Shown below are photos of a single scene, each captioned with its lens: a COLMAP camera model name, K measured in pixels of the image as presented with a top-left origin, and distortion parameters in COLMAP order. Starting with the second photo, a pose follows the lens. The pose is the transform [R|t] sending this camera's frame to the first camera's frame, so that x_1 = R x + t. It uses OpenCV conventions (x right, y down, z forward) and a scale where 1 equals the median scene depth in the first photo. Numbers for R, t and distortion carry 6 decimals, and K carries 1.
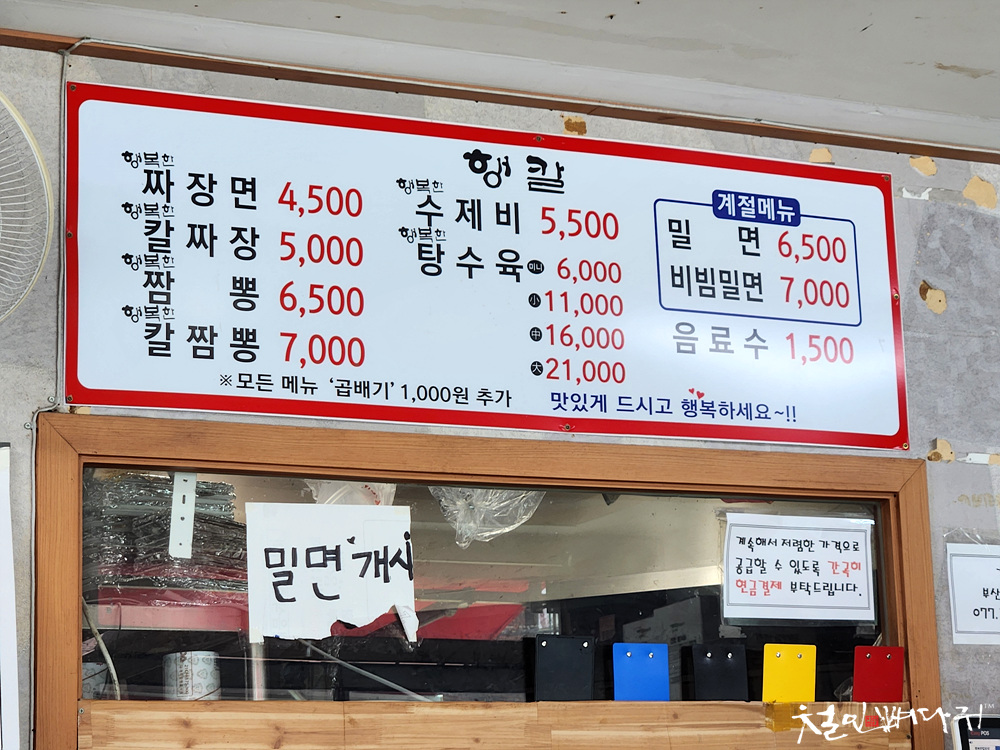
lens RADIAL K [[2020.6, 0, 500.1], [0, 2020.6, 375.0], [0, 0, 1]] dist [-0.104810, 0.000000]
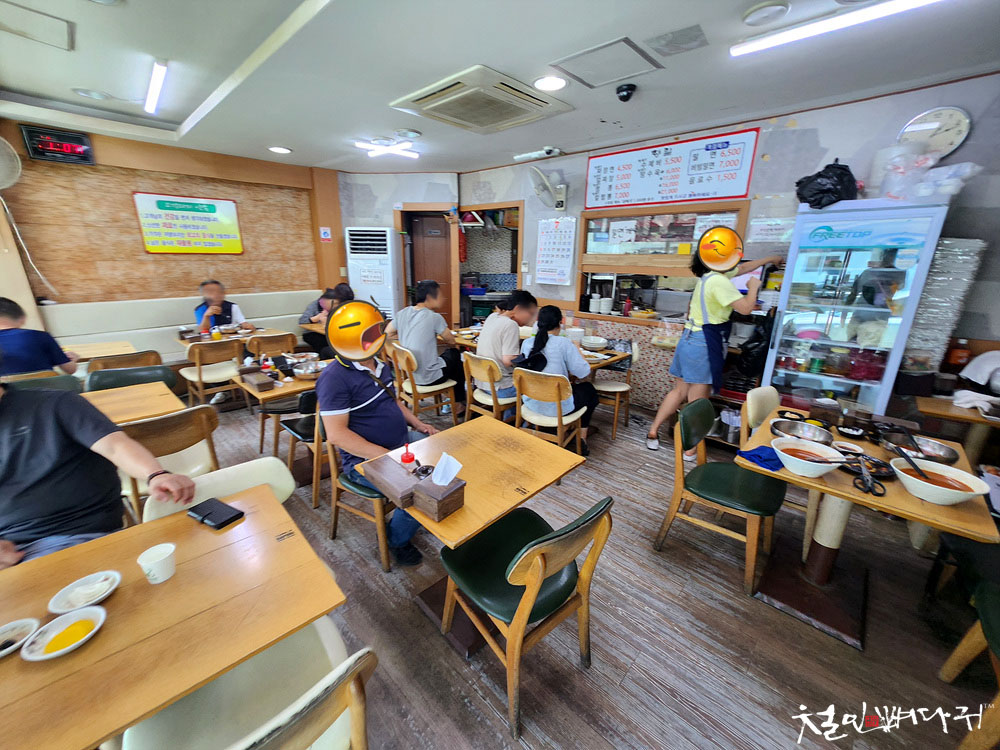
lens RADIAL K [[403.8, 0, 501.0], [0, 403.8, 376.9], [0, 0, 1]] dist [0.001253, 0.000085]
pose [[0.409043, 0.263807, -0.873550, 0.937829], [0.121273, 0.933091, 0.338575, 0.041065], [0.904421, -0.244430, 0.349681, 0.089835]]
